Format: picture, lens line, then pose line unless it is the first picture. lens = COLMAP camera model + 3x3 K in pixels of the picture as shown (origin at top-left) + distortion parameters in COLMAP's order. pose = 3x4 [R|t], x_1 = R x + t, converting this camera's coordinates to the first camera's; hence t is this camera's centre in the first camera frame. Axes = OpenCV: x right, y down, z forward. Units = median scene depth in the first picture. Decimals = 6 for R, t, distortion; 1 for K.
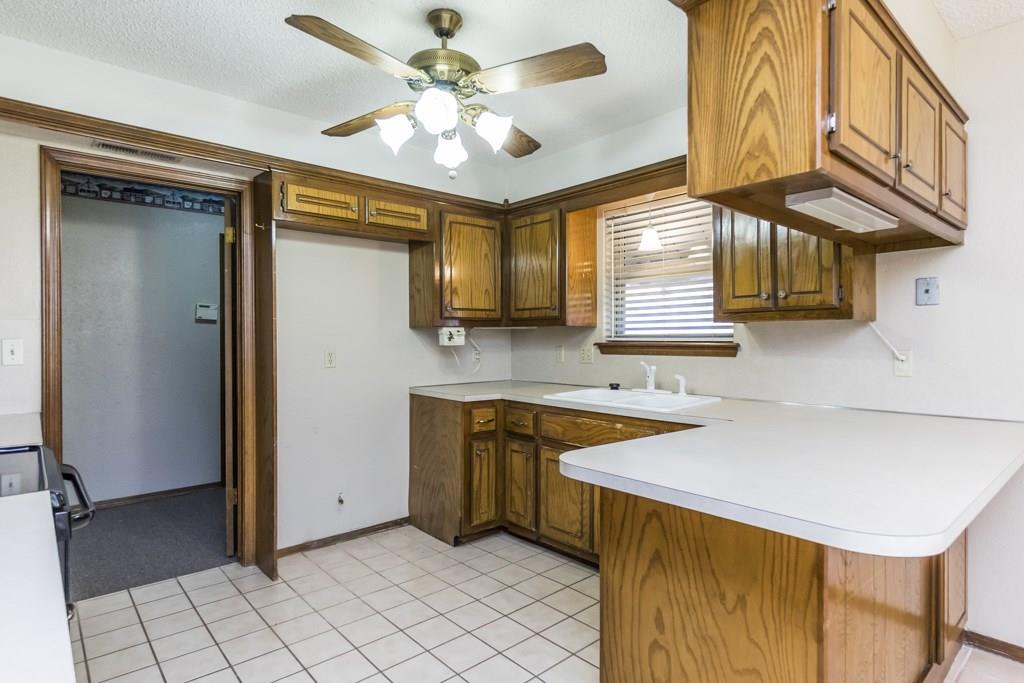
lens RADIAL K [[557.0, 0, 519.7], [0, 557.0, 338.8], [0, 0, 1]] dist [0.001049, 0.003773]
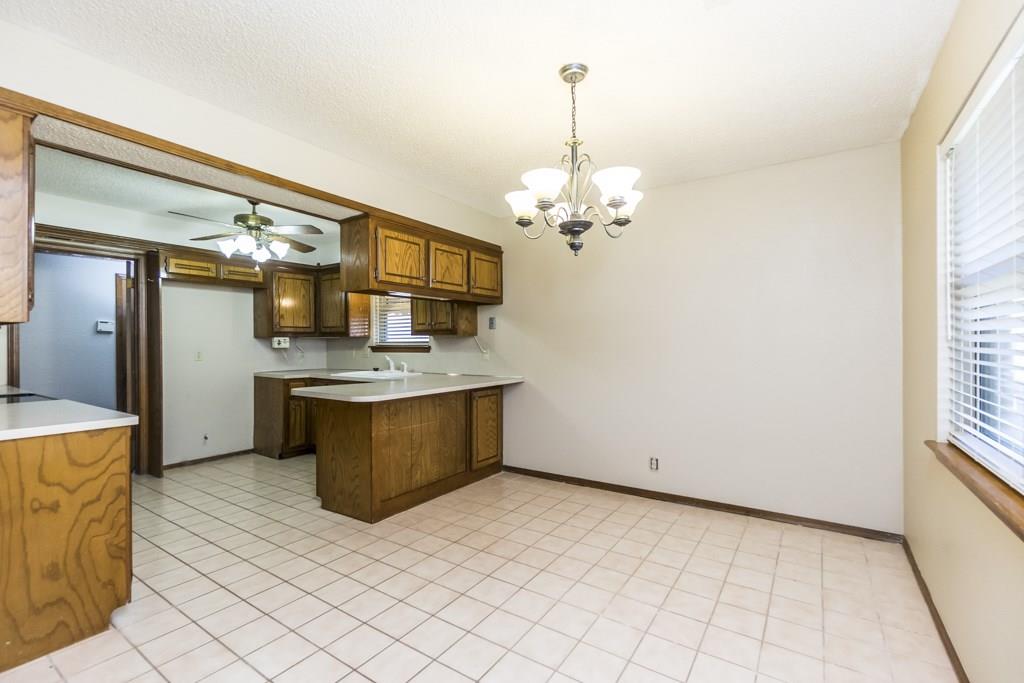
lens RADIAL K [[460.3, 0, 524.8], [0, 460.3, 345.1], [0, 0, 1]] dist [0.010791, 0.000075]
pose [[0.966180, -0.001582, 0.257863, 0.260318], [0.001265, 0.999998, 0.001397, 0.002871], [-0.257864, -0.001023, 0.966181, -0.631158]]
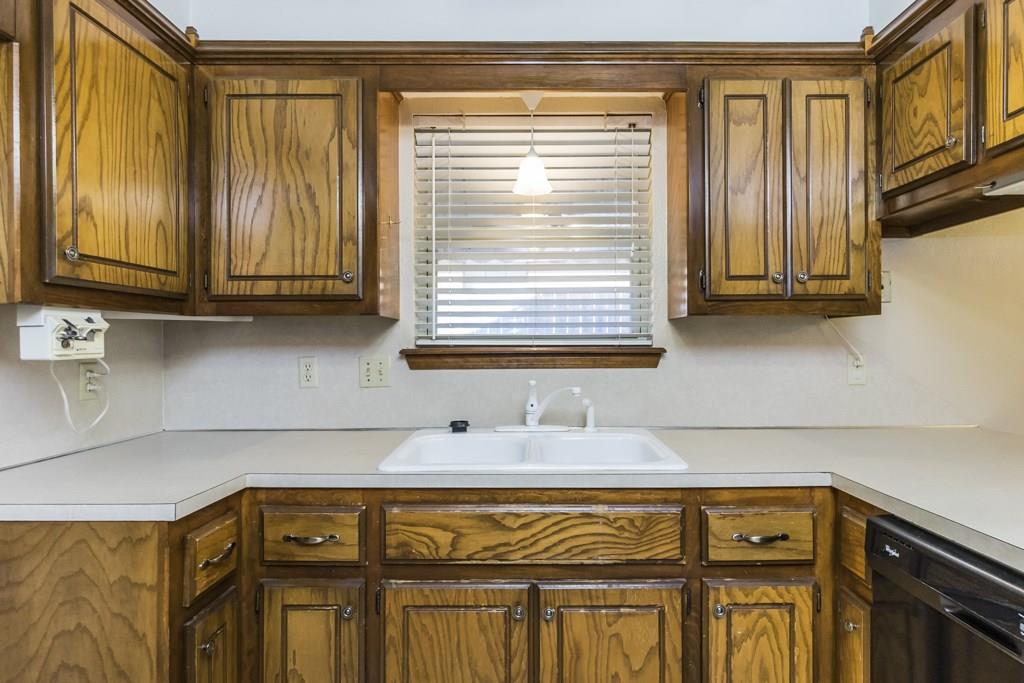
lens RADIAL K [[557.0, 0, 535.9], [0, 557.0, 344.0], [0, 0, 1]] dist [0.001049, 0.003773]
pose [[0.663195, -0.001123, 0.748446, -0.204635], [0.003013, 0.999995, -0.001170, 0.003315], [-0.748440, 0.003031, 0.663195, 0.583138]]
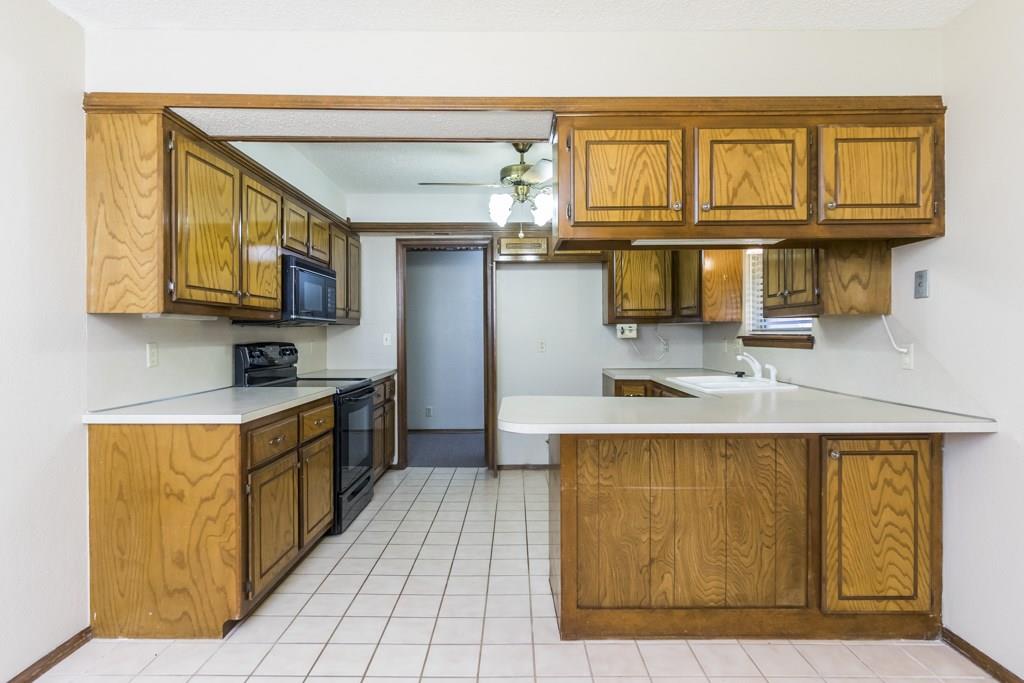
lens RADIAL K [[557.0, 0, 513.7], [0, 557.0, 339.6], [0, 0, 1]] dist [0.001049, 0.003773]
pose [[0.737850, 0.006917, -0.674929, 0.614896], [0.001015, 0.999935, 0.011357, 0.001219], [0.674964, -0.009065, 0.737795, -0.161281]]
